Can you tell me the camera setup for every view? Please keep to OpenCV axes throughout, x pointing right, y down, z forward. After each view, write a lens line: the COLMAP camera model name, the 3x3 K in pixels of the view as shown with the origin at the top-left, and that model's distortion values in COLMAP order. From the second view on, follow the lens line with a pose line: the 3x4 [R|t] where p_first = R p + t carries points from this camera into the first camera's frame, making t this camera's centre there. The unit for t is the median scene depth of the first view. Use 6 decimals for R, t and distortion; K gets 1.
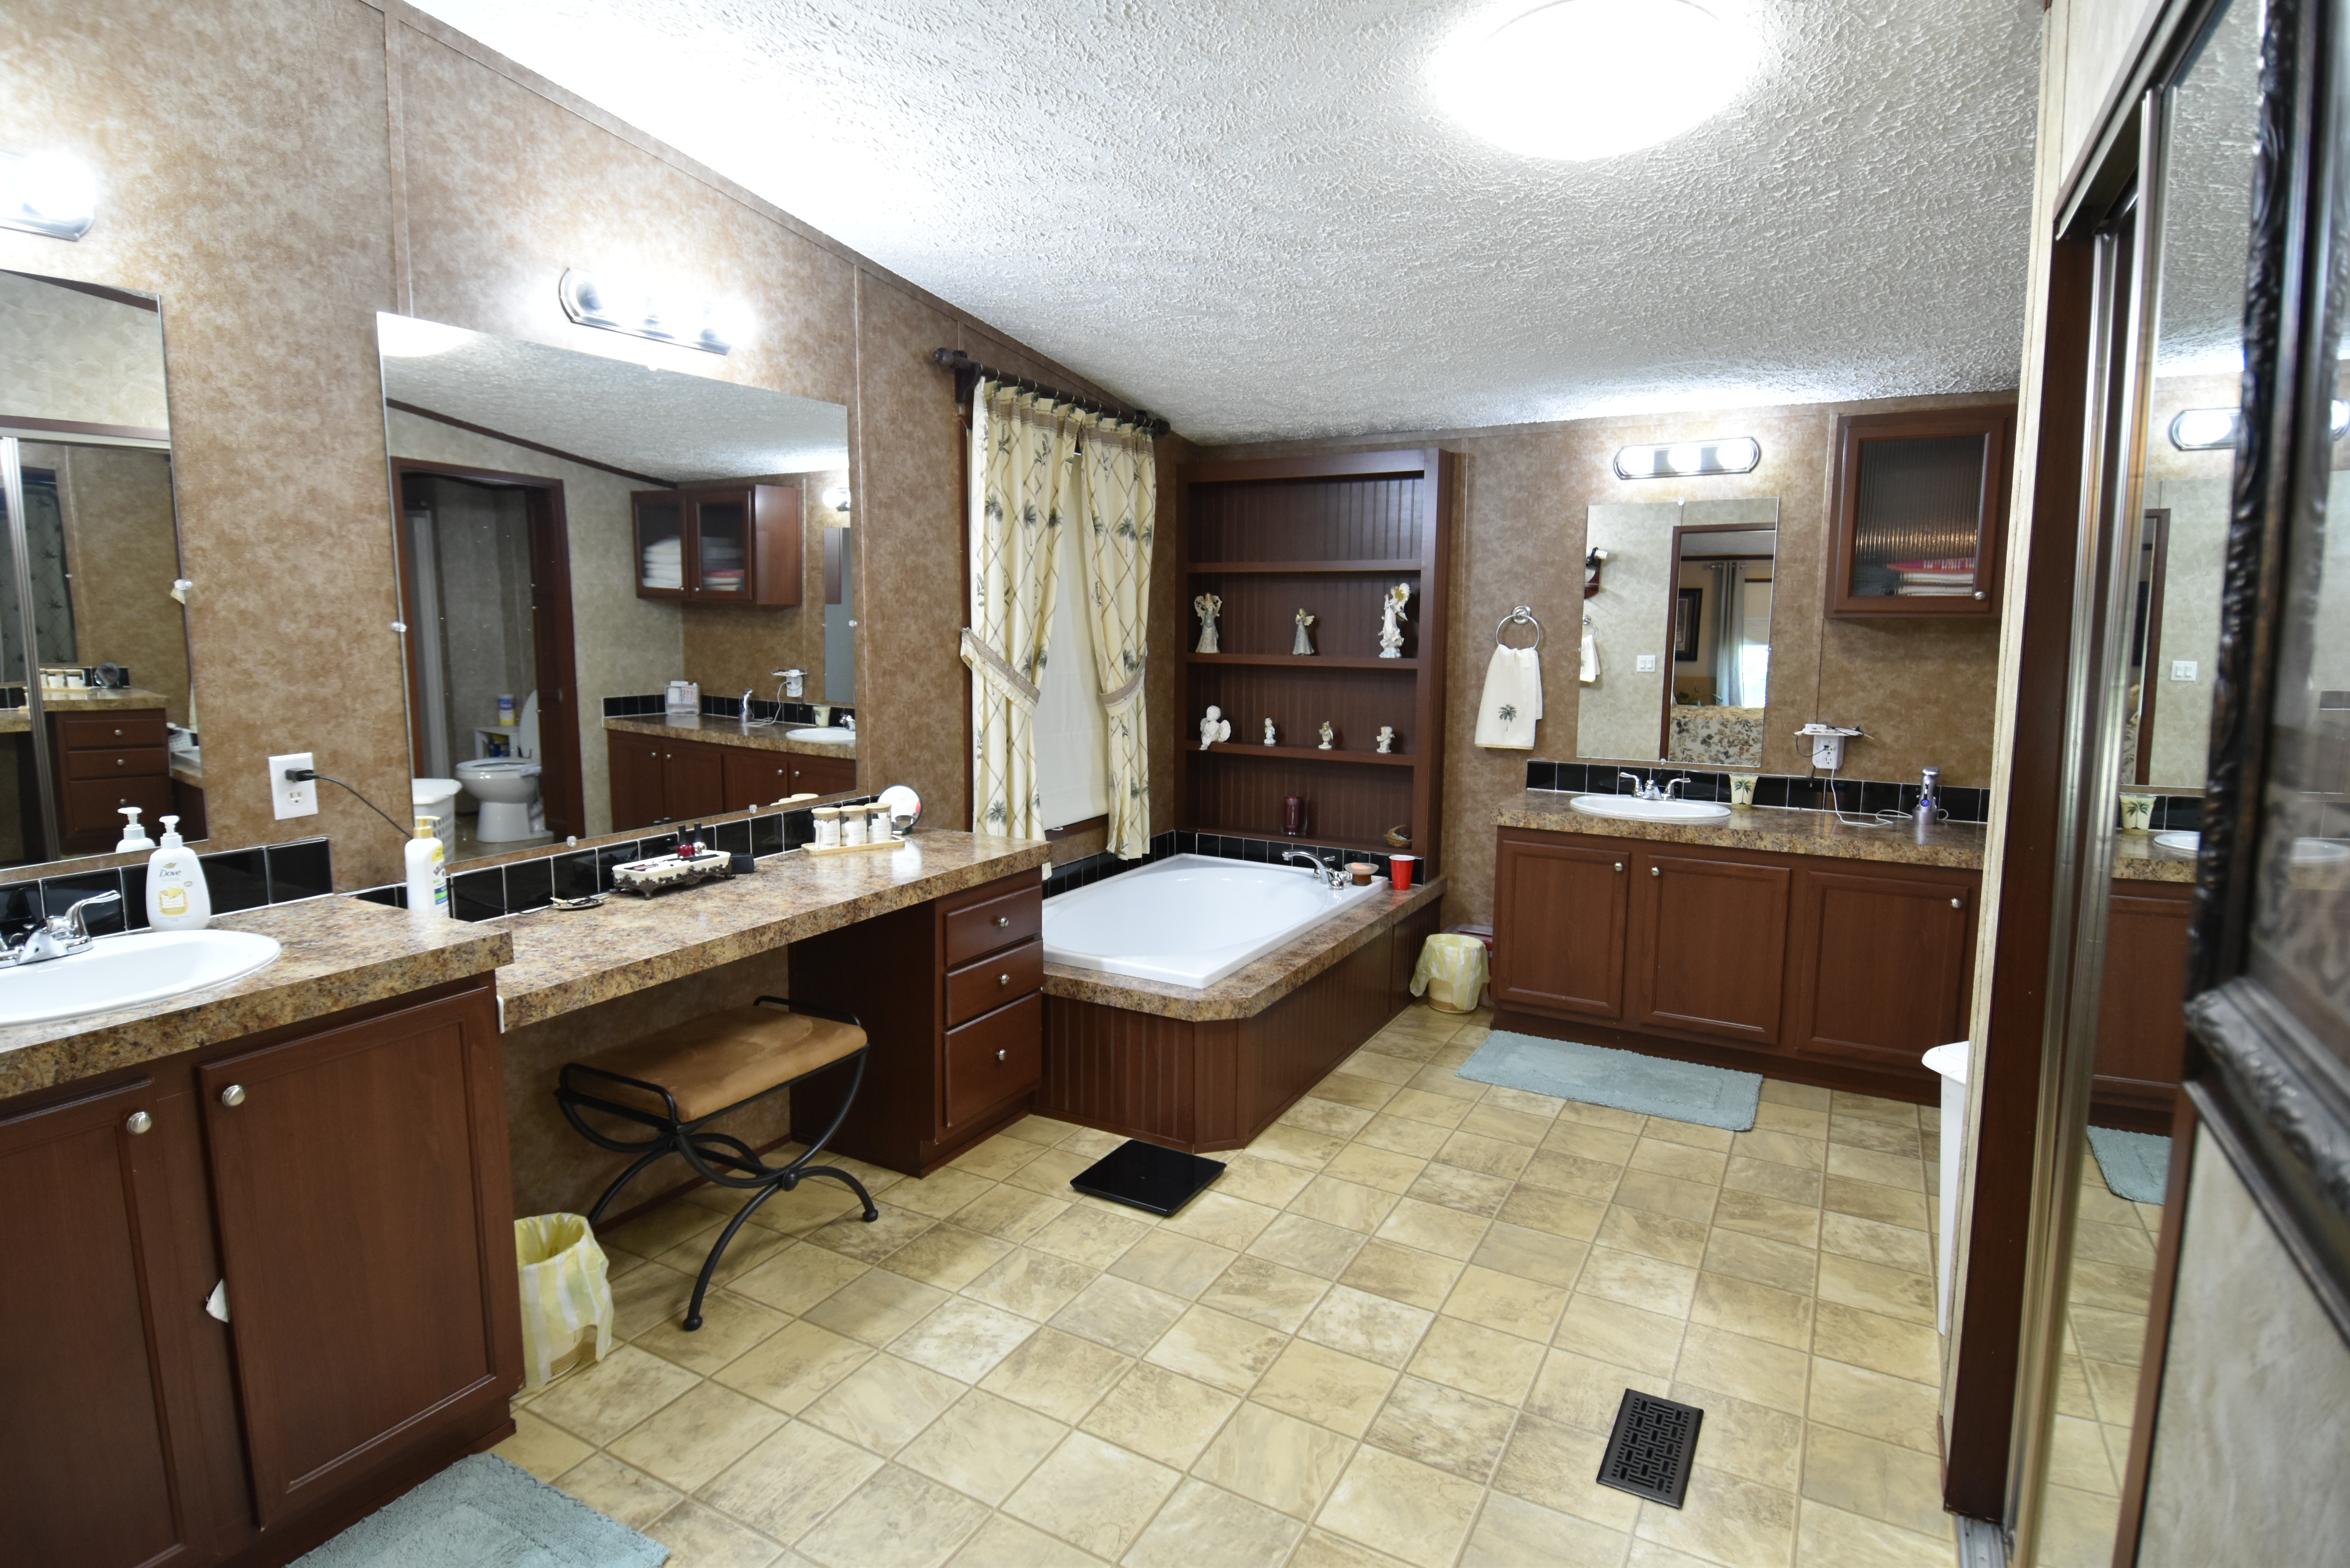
lens RADIAL K [[1204.6, 0, 1169.0], [0, 1204.6, 771.0], [0, 0, 1]] dist [0.043477, -0.050236]
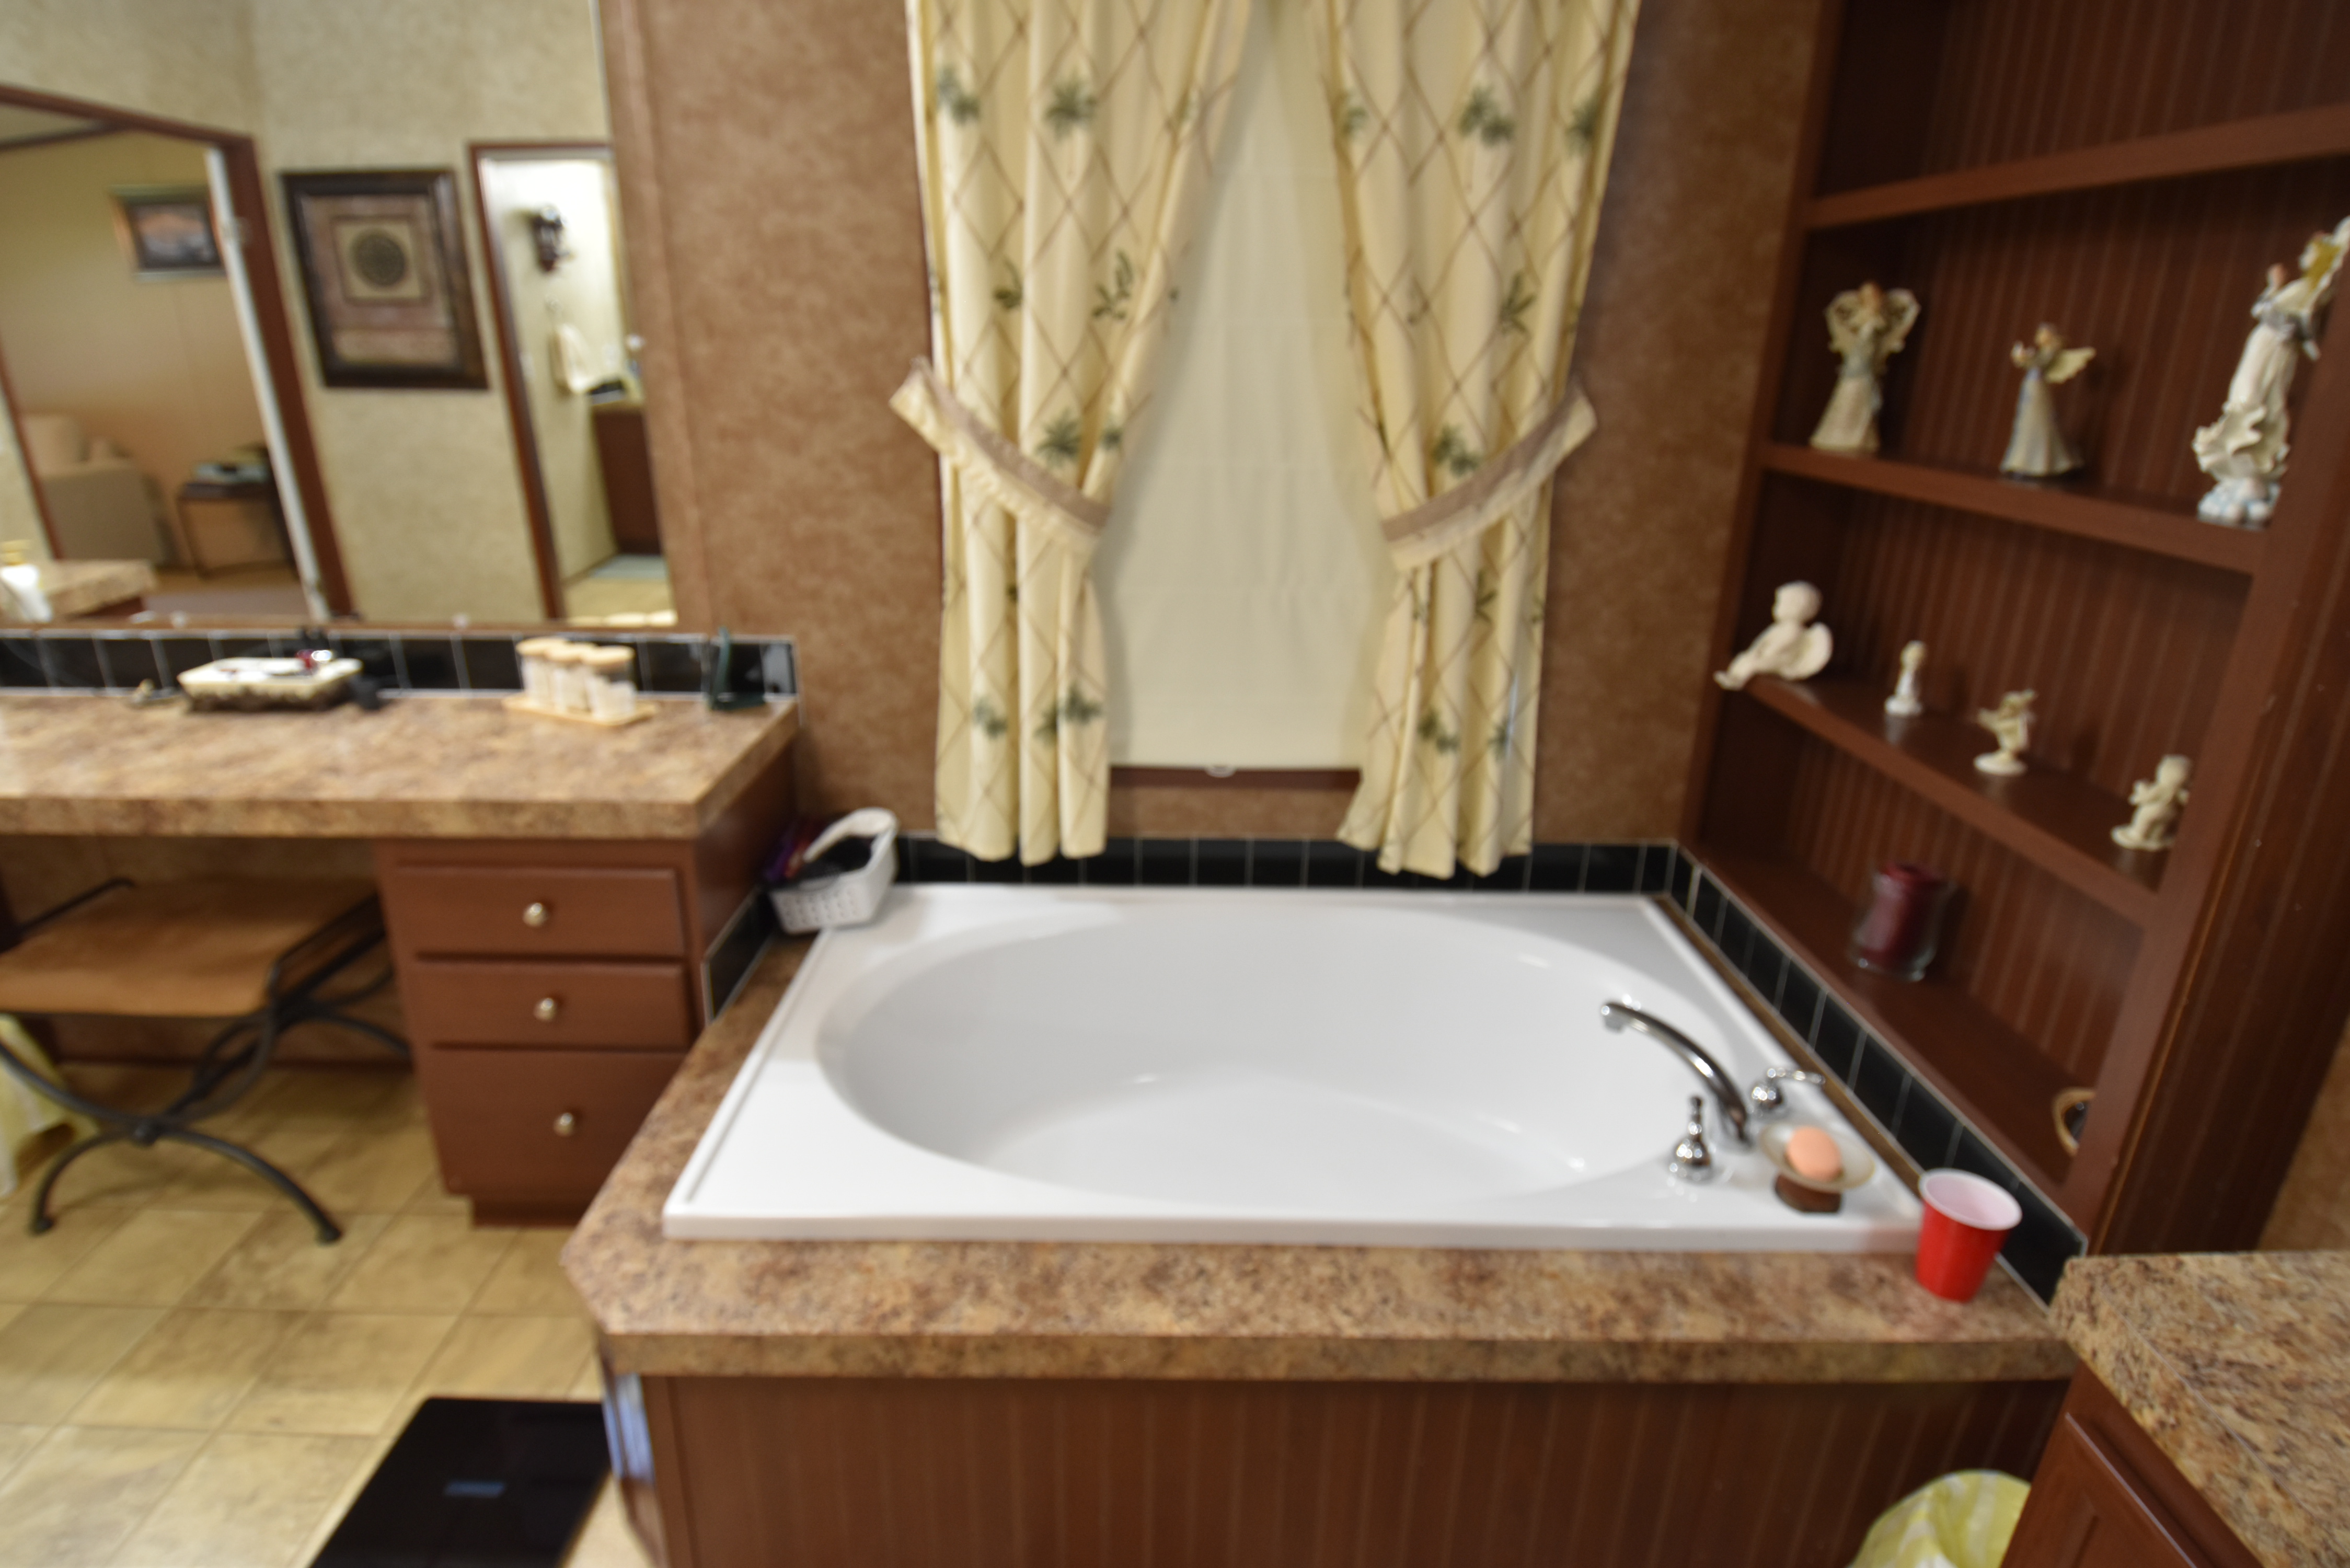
lens RADIAL K [[1204.6, 0, 1169.0], [0, 1204.6, 771.0], [0, 0, 1]] dist [0.043477, -0.050236]
pose [[0.500421, 0.297124, -0.813201, 0.364845], [-0.124054, 0.954183, 0.272296, -0.103322], [0.856849, -0.035381, 0.514352, 0.807561]]
